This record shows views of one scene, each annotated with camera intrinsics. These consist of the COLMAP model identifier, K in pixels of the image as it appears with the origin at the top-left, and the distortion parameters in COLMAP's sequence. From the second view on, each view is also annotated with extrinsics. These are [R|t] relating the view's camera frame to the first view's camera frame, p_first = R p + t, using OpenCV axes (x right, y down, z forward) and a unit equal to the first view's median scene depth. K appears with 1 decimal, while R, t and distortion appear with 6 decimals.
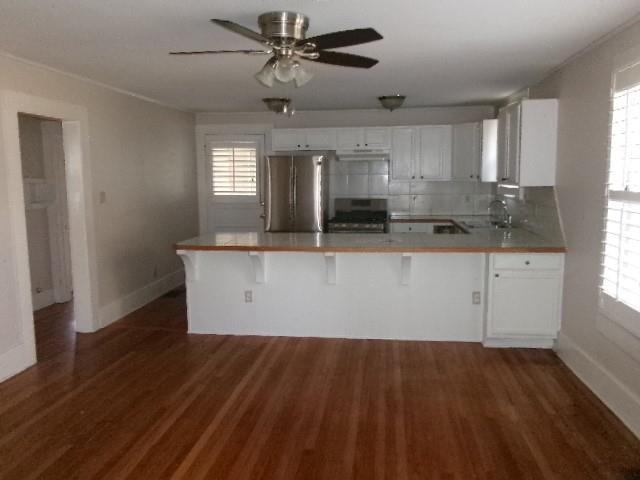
lens RADIAL K [[517.5, 0, 324.0], [0, 517.5, 237.8], [0, 0, 1]] dist [-0.033324, 0.075643]
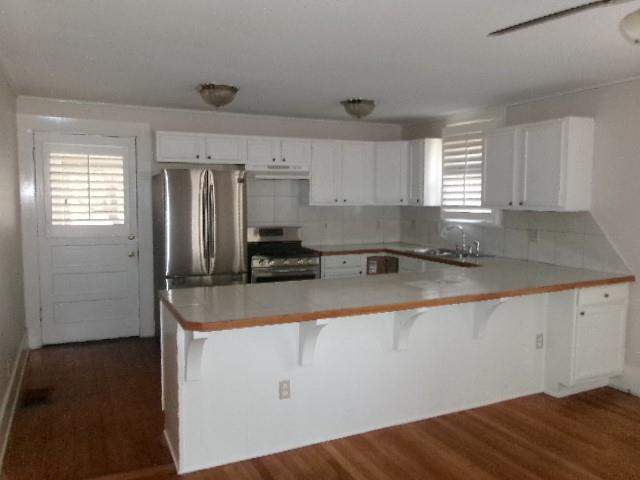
lens RADIAL K [[517.5, 0, 324.0], [0, 517.5, 237.8], [0, 0, 1]] dist [-0.033324, 0.075643]
pose [[0.834105, -0.031057, 0.550731, -0.321707], [0.056267, 0.997996, -0.028940, -0.034678], [-0.548729, 0.055127, 0.834181, 0.322415]]
